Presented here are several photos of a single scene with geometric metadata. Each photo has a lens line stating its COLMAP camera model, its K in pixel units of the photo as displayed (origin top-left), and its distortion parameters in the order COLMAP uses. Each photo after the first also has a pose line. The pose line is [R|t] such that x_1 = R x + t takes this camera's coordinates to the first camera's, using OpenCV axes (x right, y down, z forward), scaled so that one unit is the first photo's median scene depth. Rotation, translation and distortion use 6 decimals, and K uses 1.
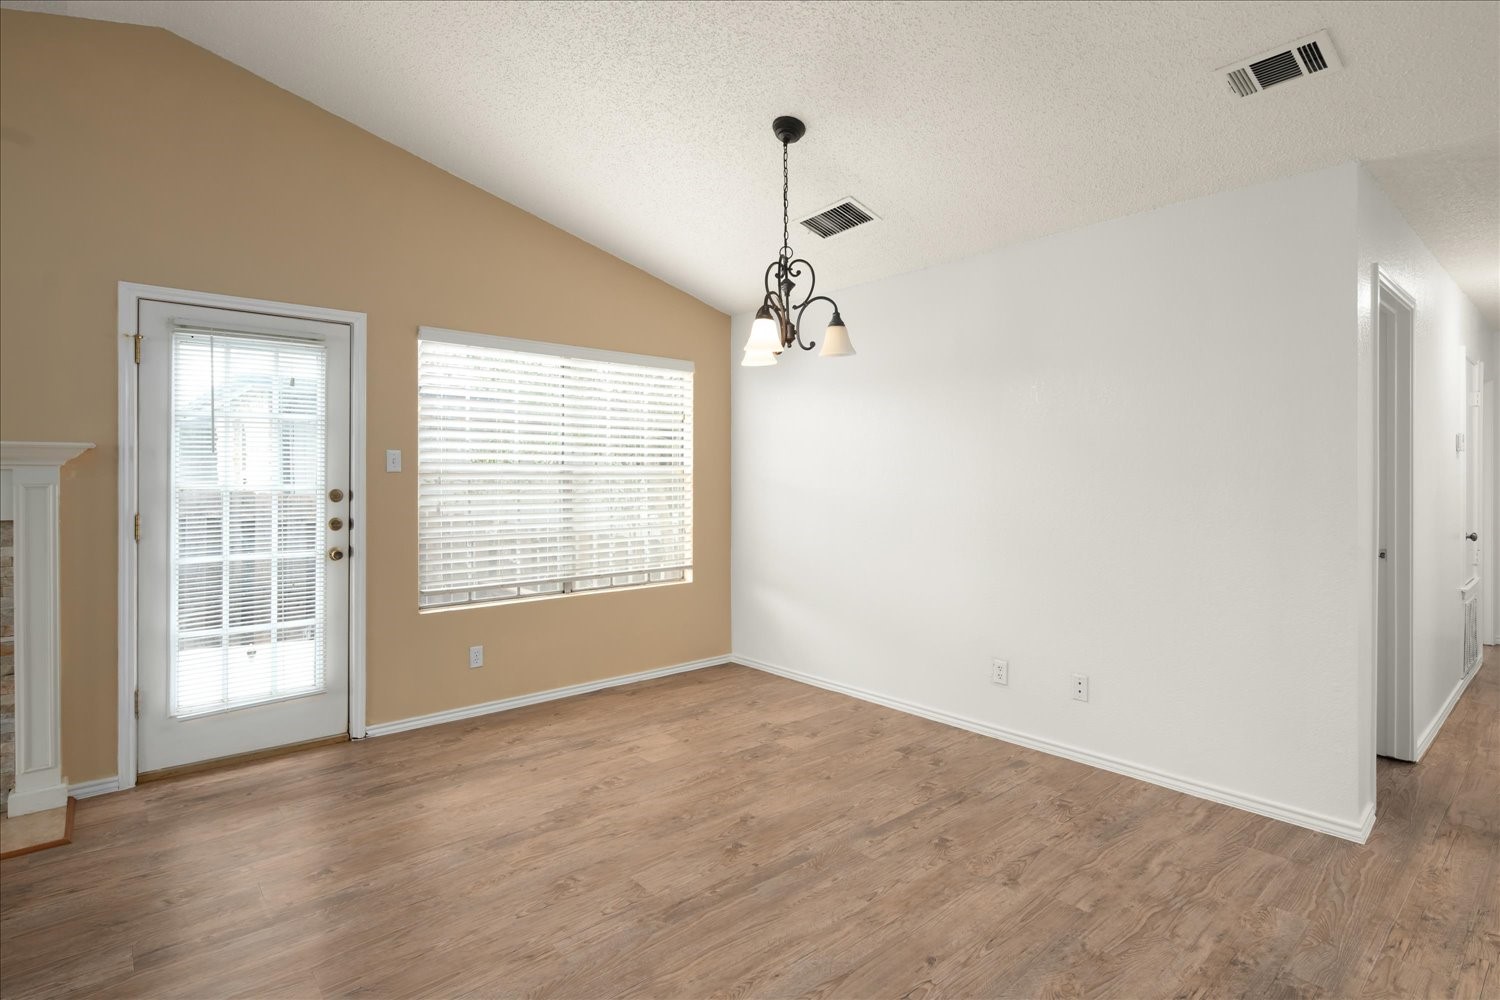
lens RADIAL K [[743.1, 0, 743.4], [0, 743.1, 481.0], [0, 0, 1]] dist [0.000540, -0.000453]
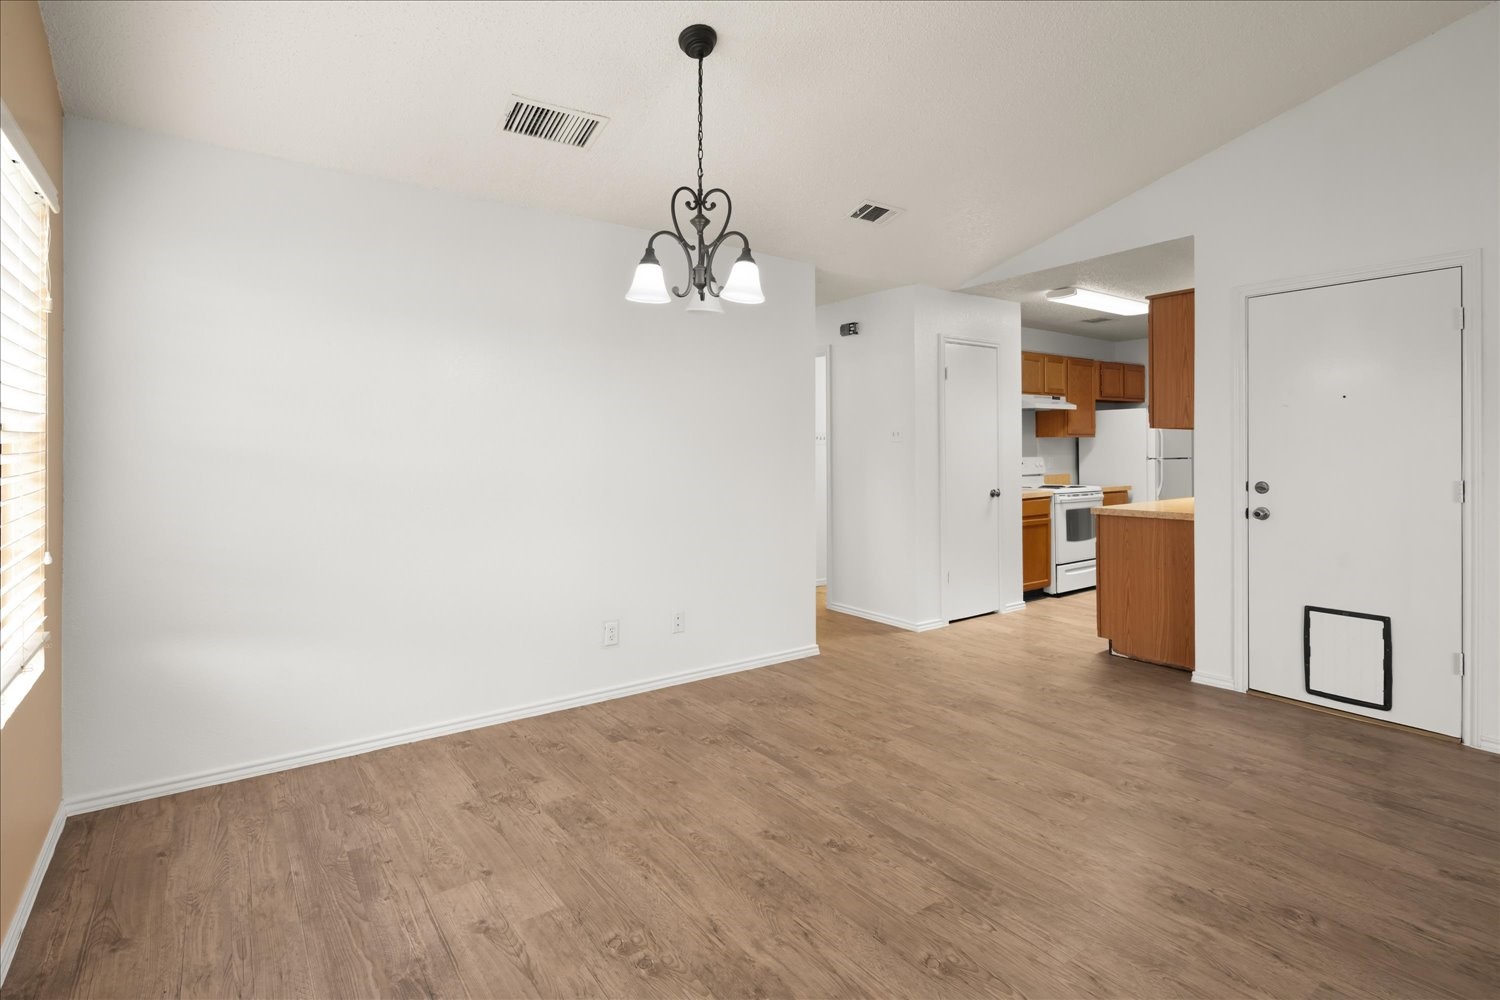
lens RADIAL K [[731.0, 0, 748.2], [0, 731.0, 476.0], [0, 0, 1]] dist [0.002353, -0.000312]
pose [[0.087901, -0.036686, 0.995453, -0.733591], [0.000771, 0.999324, 0.036760, 0.001068], [-0.996129, -0.002464, 0.087869, 0.832232]]
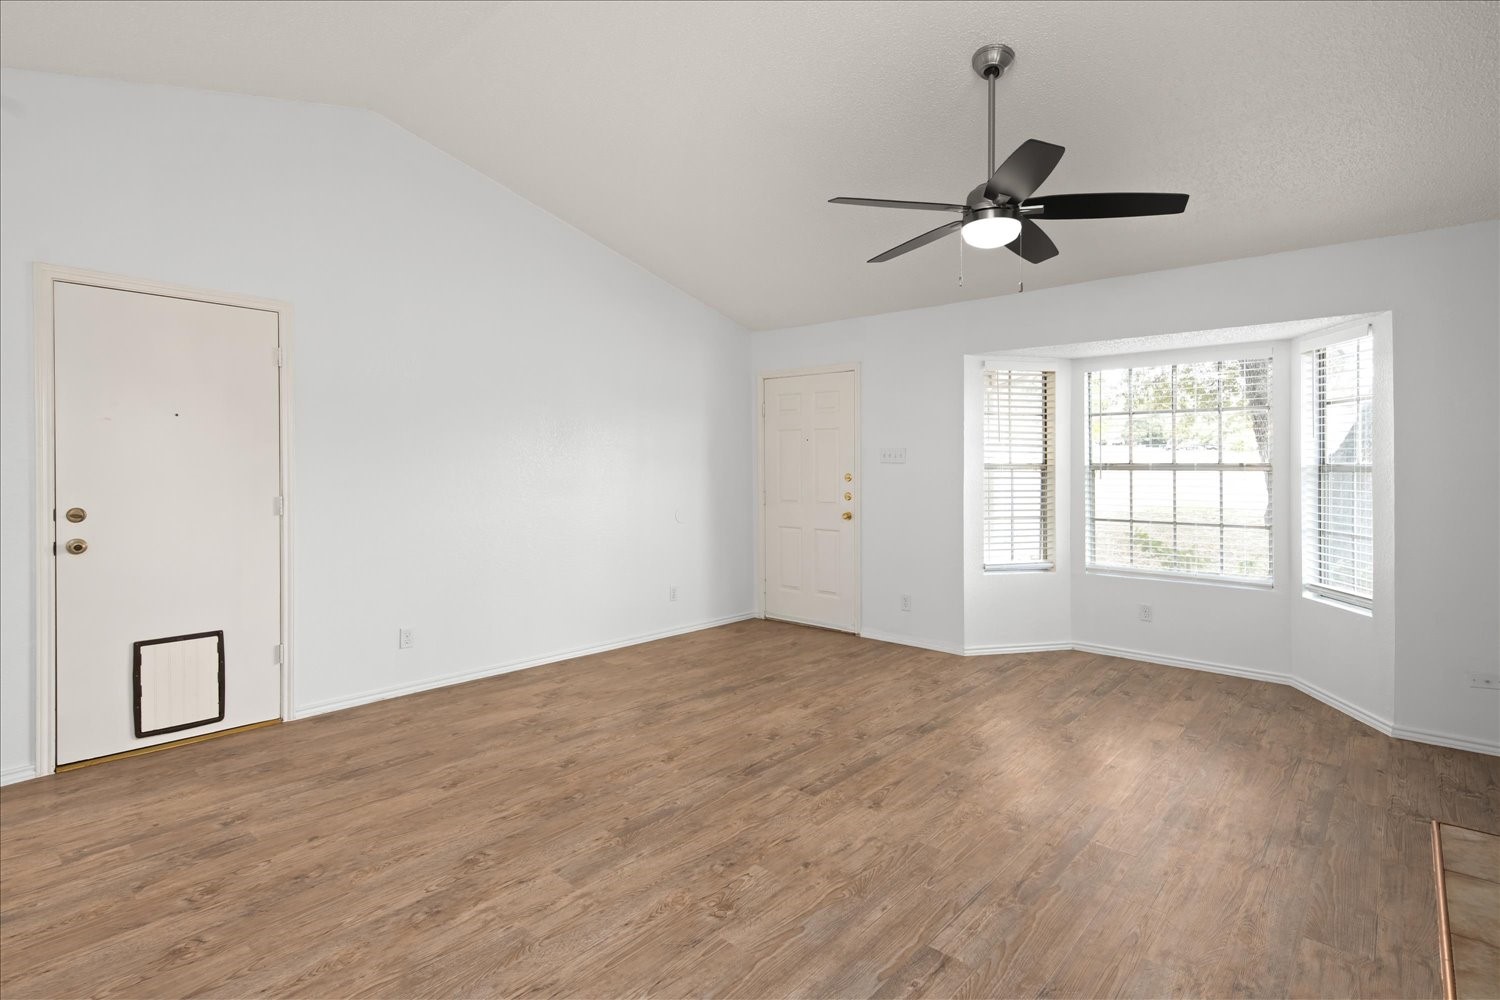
lens RADIAL K [[738.3, 0, 747.7], [0, 738.3, 481.3], [0, 0, 1]] dist [0.014053, -0.000484]
pose [[-0.992519, -0.001323, -0.122082, -0.269524], [-0.003158, 0.999885, 0.014840, 0.000259], [0.122048, 0.015115, -0.992409, 1.200489]]
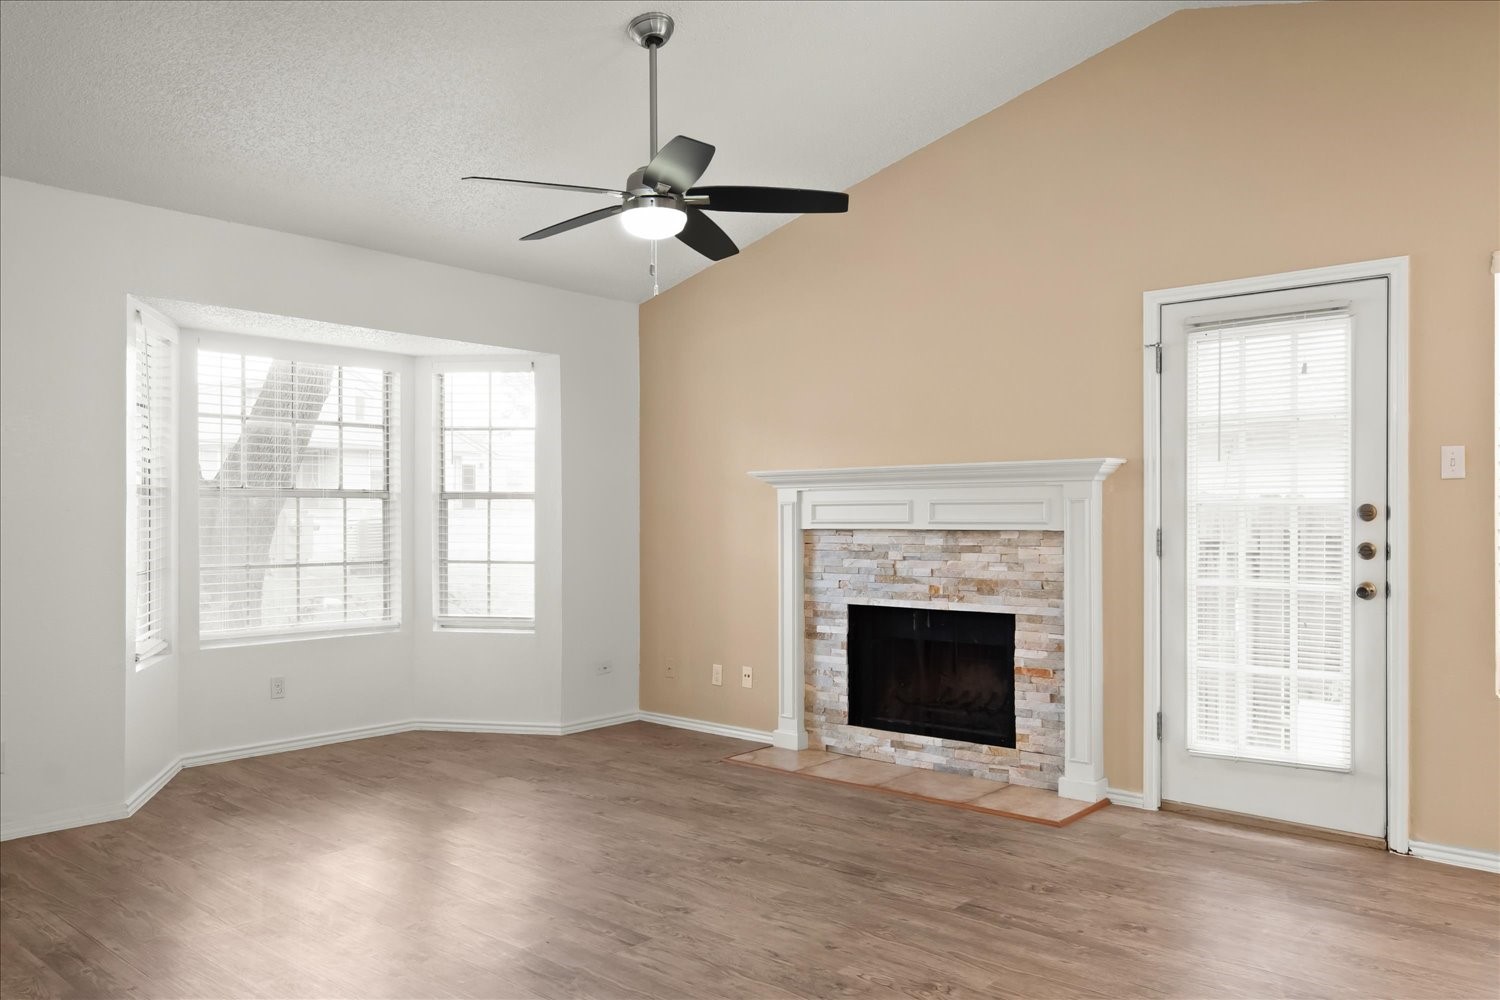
lens RADIAL K [[1109.7, 0, 745.7], [0, 1109.7, 508.6], [0, 0, 1]] dist [0.002514, -0.002743]
pose [[0.130066, -0.000935, -0.991505, 0.526480], [0.001117, 0.999999, -0.000797, 0.017949], [0.991505, -0.001004, 0.130066, 0.272529]]
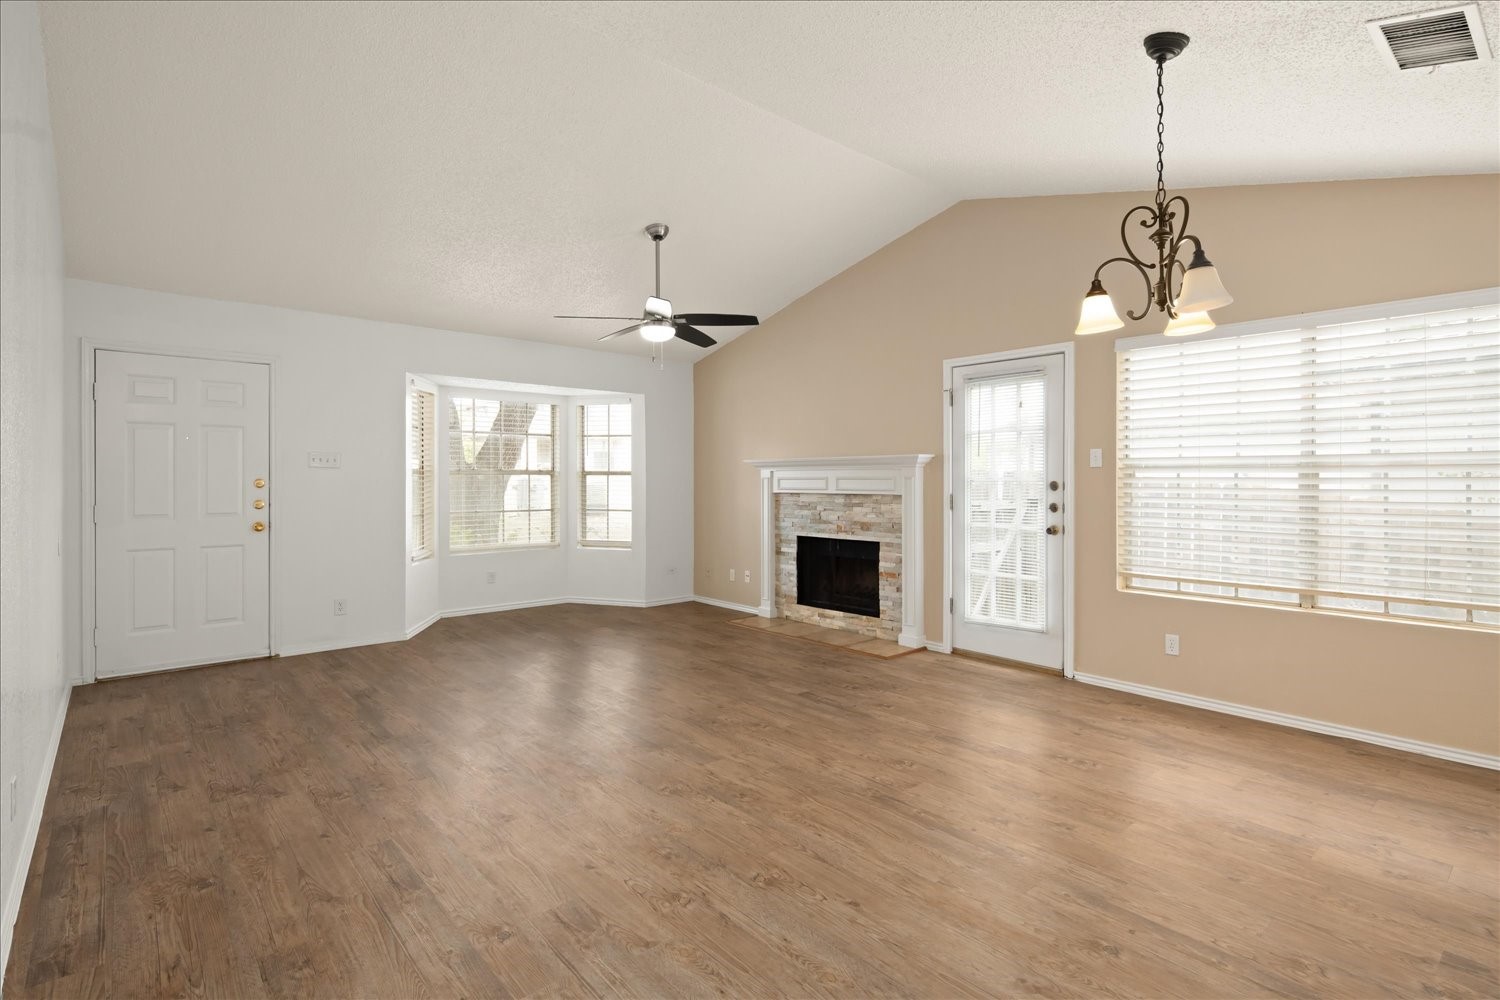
lens RADIAL K [[731.0, 0, 748.2], [0, 731.0, 476.0], [0, 0, 1]] dist [0.002353, -0.000312]
pose [[-0.000237, 0.001338, -0.999999, 0.834245], [0.001058, 0.999999, 0.001338, -0.000198], [0.999999, -0.001058, -0.000239, 0.518940]]
